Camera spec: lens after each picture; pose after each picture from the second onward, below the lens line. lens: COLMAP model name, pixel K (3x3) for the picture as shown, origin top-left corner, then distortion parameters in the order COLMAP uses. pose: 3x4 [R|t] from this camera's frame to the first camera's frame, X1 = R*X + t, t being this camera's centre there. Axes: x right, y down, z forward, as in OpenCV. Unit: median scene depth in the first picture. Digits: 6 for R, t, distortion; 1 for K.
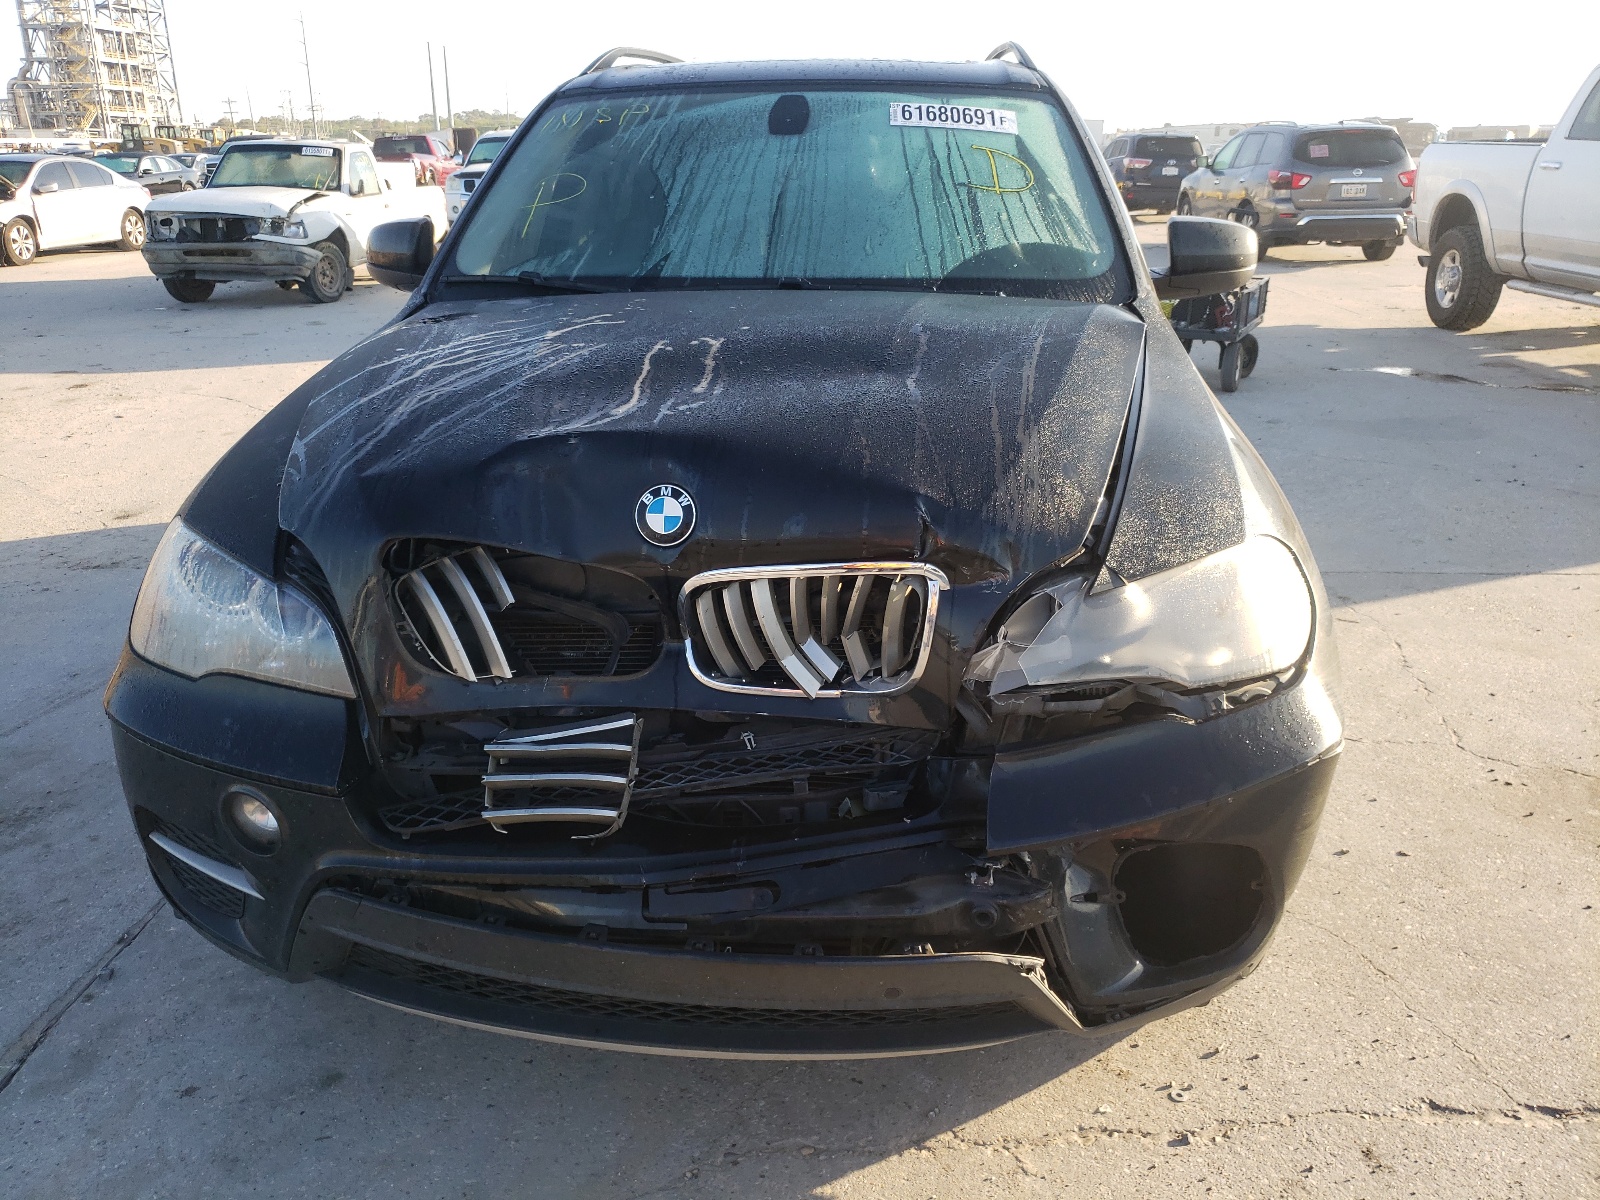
lens RADIAL K [[1217.9, 0, 794.1], [0, 1217.9, 577.9], [0, 0, 1]] dist [0.000444, 0.003961]
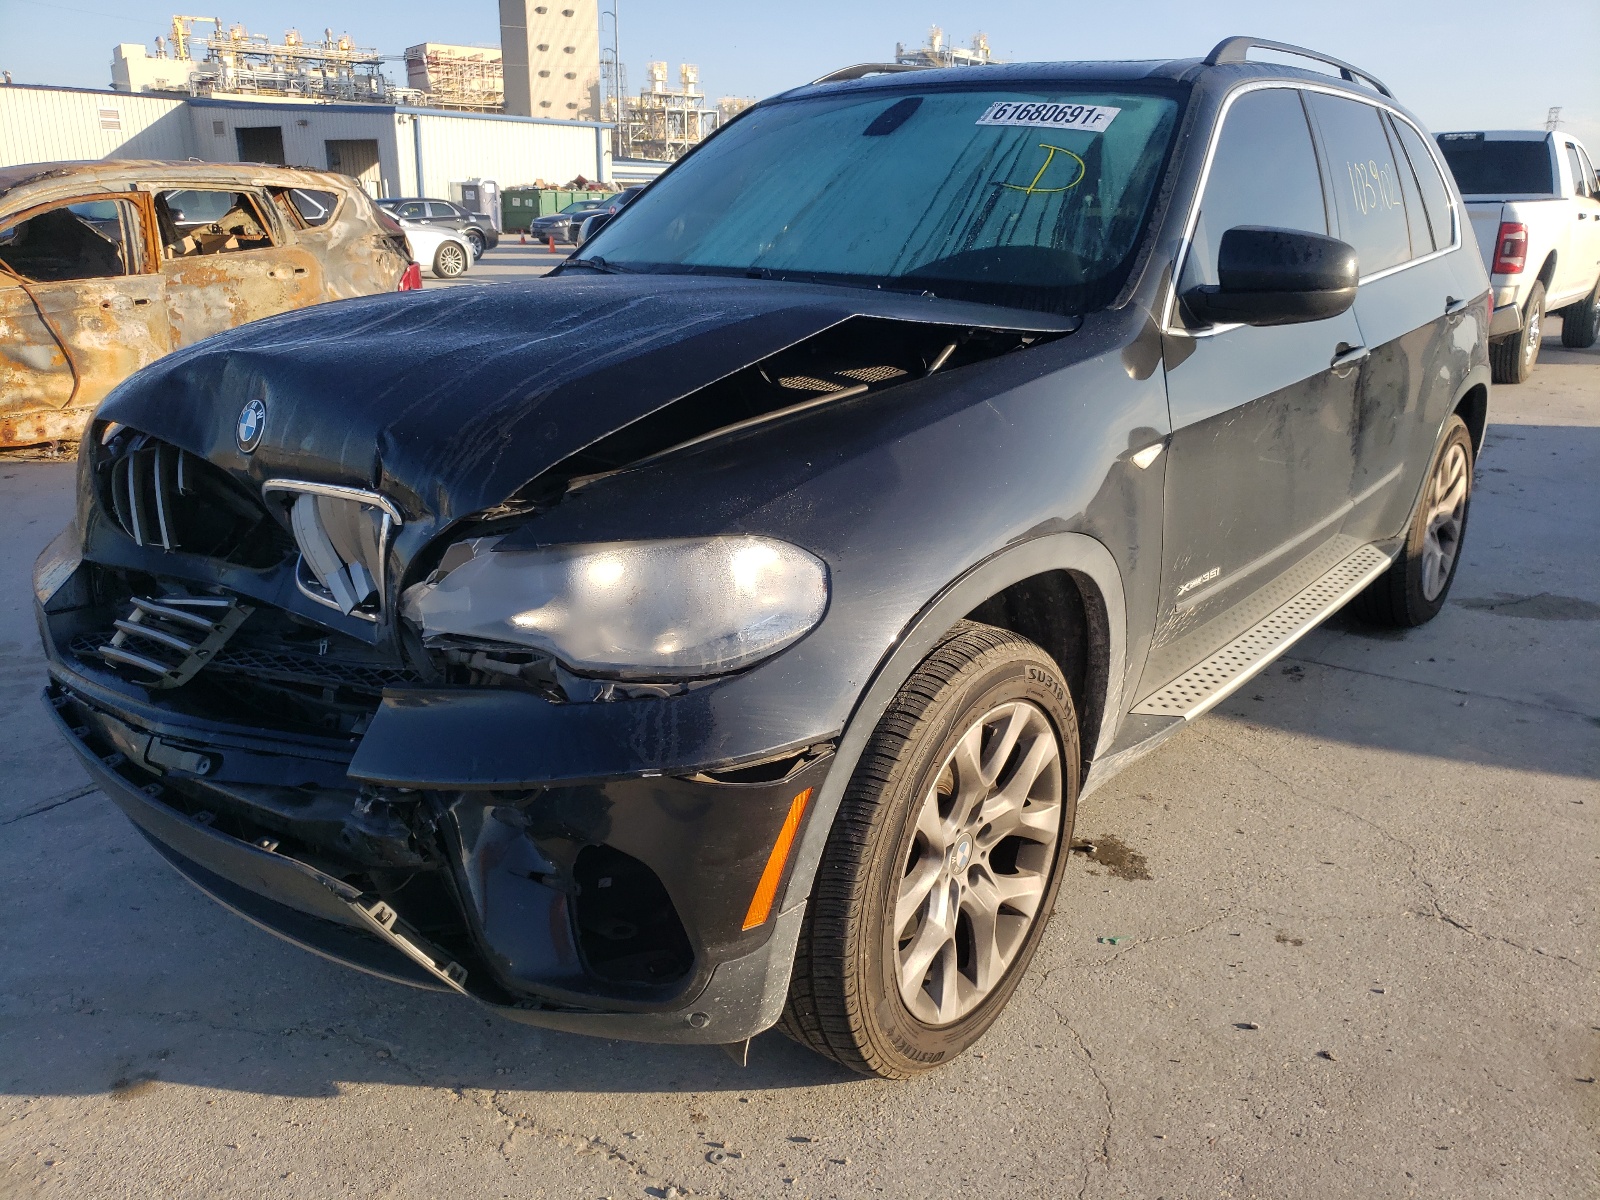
lens RADIAL K [[1205.9, 0, 800.0], [0, 1205.9, 600.0], [0, 0, 1]] dist [0.005393, 0.001659]
pose [[0.850411, 0.173531, -0.496677, 0.864497], [-0.186410, 0.982179, 0.023986, -0.014061], [0.491988, 0.072188, 0.867604, 0.263471]]
